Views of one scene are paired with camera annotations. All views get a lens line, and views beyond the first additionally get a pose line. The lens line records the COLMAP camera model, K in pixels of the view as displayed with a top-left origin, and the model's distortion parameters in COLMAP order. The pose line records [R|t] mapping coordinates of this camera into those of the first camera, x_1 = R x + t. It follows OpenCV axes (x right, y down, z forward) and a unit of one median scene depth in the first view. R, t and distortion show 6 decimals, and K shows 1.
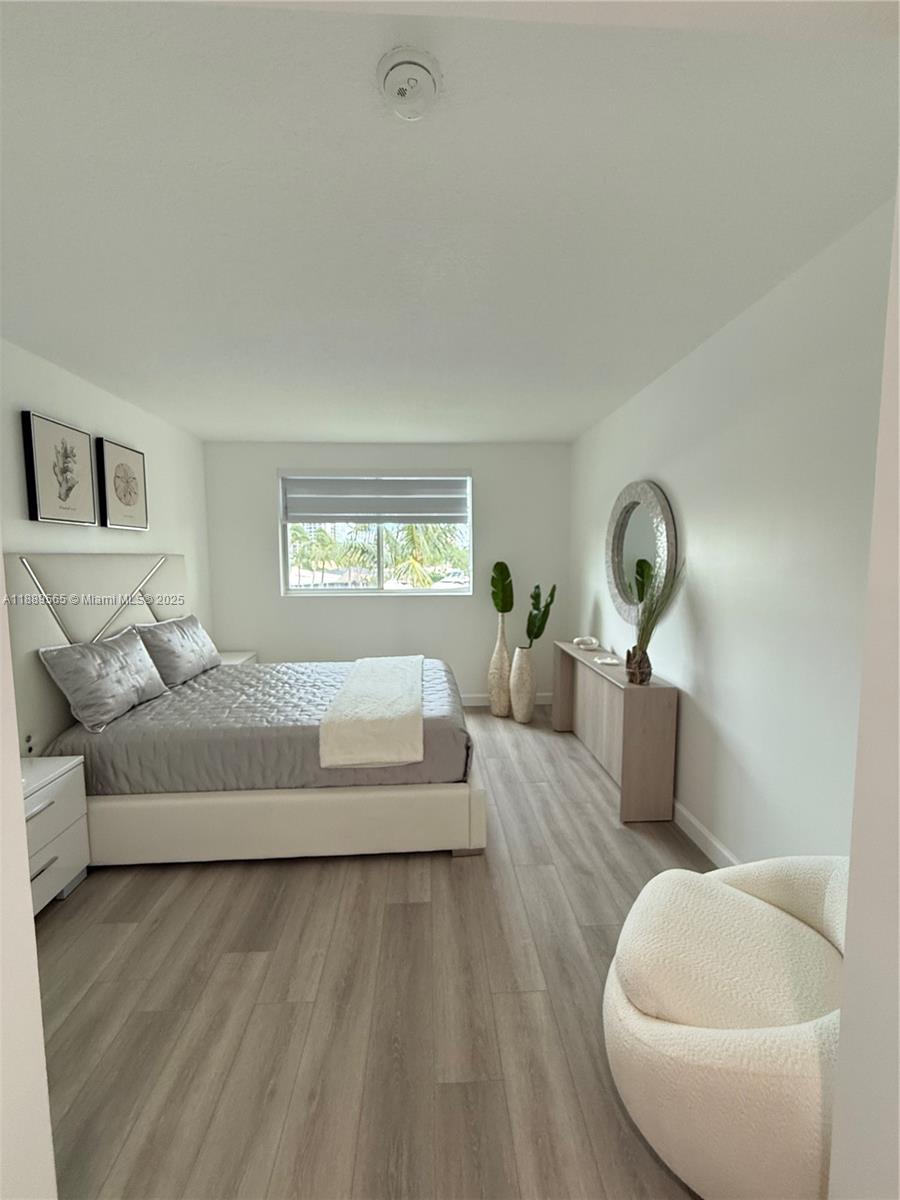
lens RADIAL K [[479.9, 0, 451.2], [0, 479.9, 596.7], [0, 0, 1]] dist [-0.001037, 0.000084]
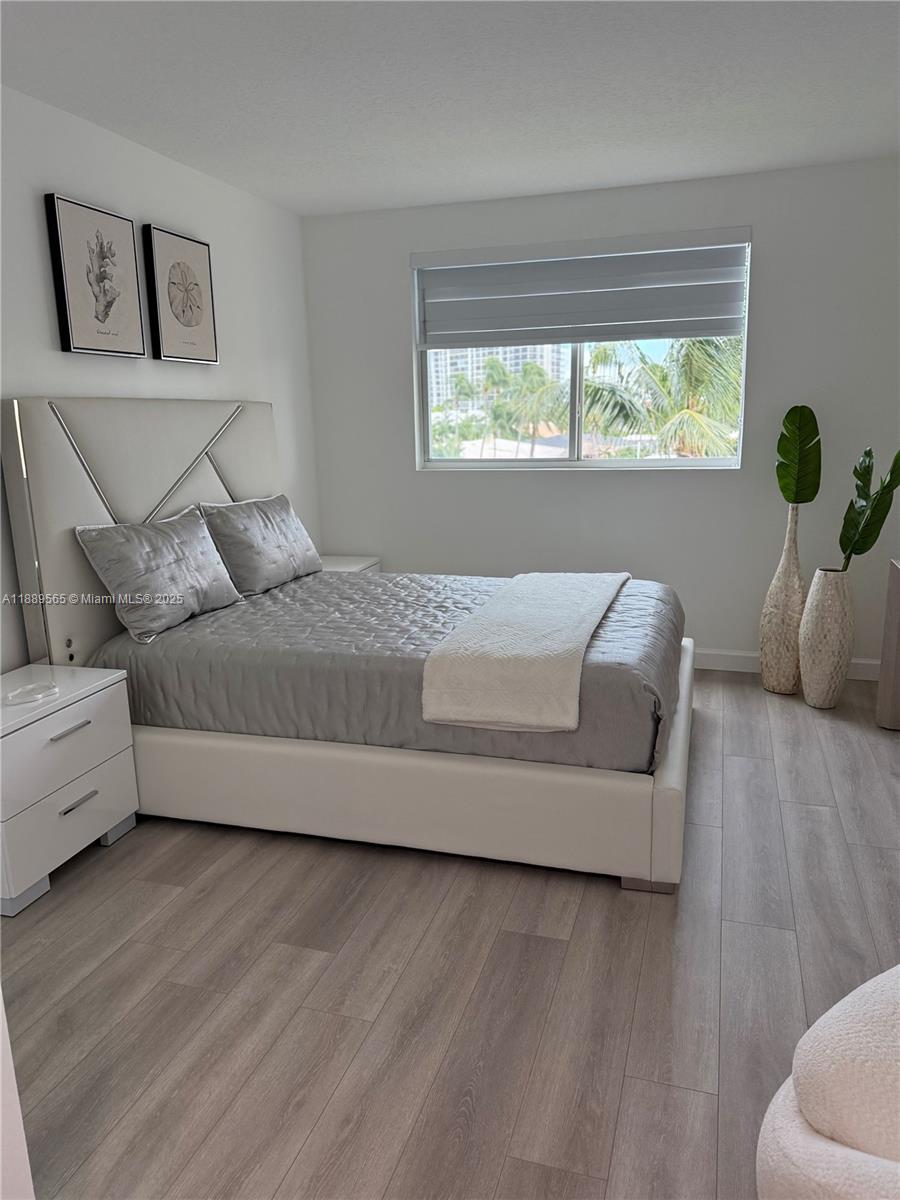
lens RADIAL K [[844.3, 0, 461.6], [0, 844.3, 595.2], [0, 0, 1]] dist [0.106108, -0.149484]
pose [[0.937996, 0.058271, -0.341713, 0.137058], [-0.014709, 0.991573, 0.128712, 0.026665], [0.346333, -0.115705, 0.930949, -0.041887]]
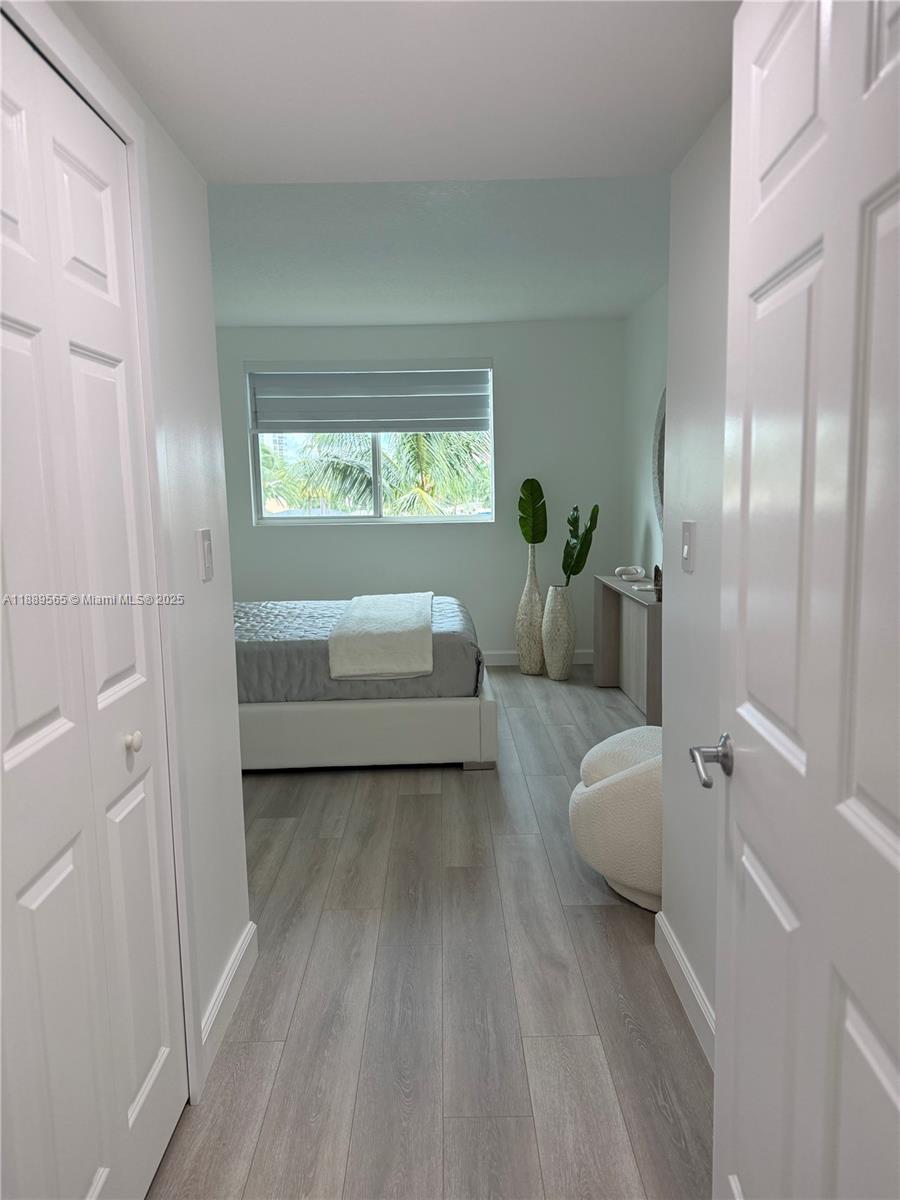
lens RADIAL K [[852.9, 0, 441.6], [0, 852.9, 597.4], [0, 0, 1]] dist [0.167811, -0.001499]
pose [[0.998614, -0.009427, -0.051783, 0.044304], [0.011569, 0.999083, 0.041223, 0.094831], [0.051347, -0.041765, 0.997807, -0.632561]]
